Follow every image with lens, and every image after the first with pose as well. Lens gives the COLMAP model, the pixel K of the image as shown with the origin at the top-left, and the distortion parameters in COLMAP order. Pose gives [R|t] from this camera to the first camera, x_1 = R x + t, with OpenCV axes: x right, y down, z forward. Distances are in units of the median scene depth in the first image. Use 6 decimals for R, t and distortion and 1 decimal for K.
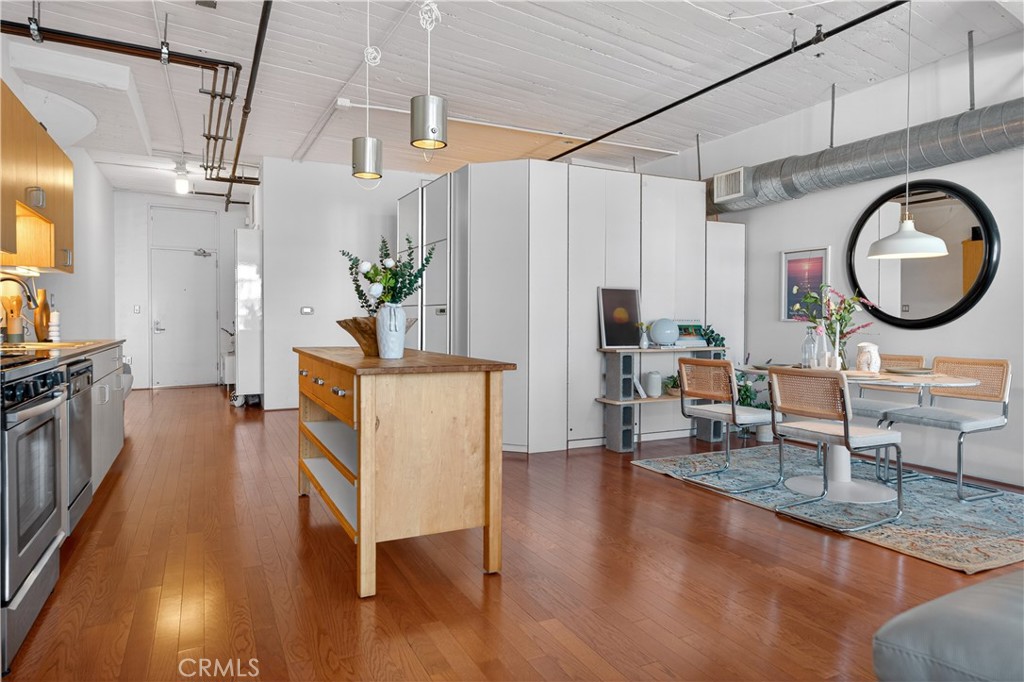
lens RADIAL K [[614.9, 0, 503.6], [0, 614.9, 328.8], [0, 0, 1]] dist [-0.016295, 0.014948]
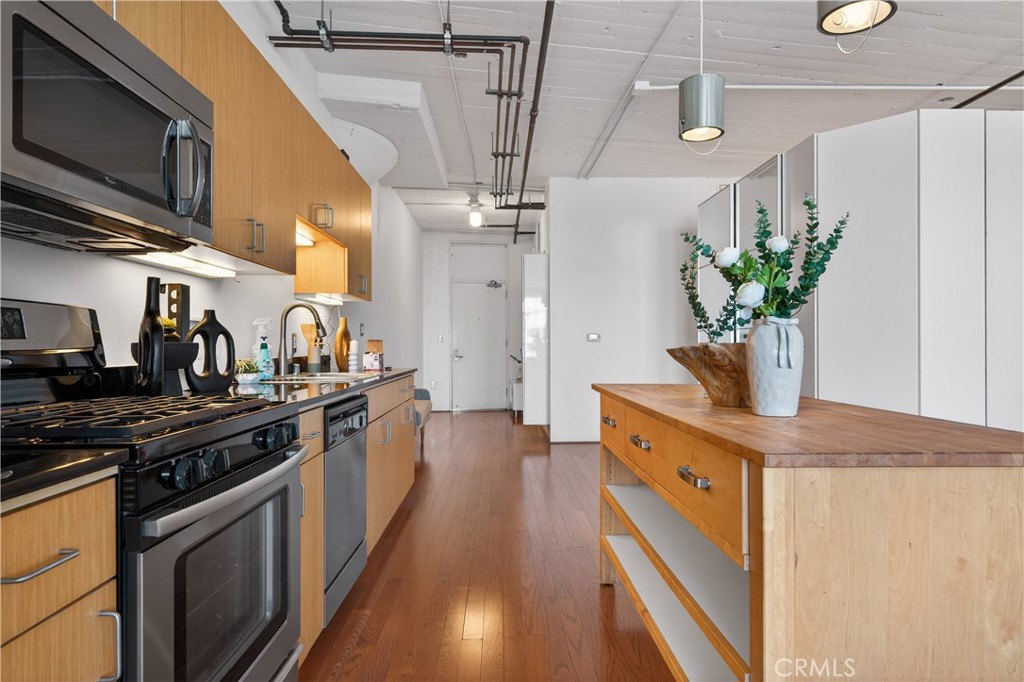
lens RADIAL K [[527.7, 0, 514.9], [0, 527.7, 340.7], [0, 0, 1]] dist [-0.012474, 0.000002]
pose [[0.910193, -0.009827, -0.414067, -0.143918], [-0.000911, 0.999669, -0.025727, -0.005620], [0.414183, 0.023794, 0.909883, 0.328523]]
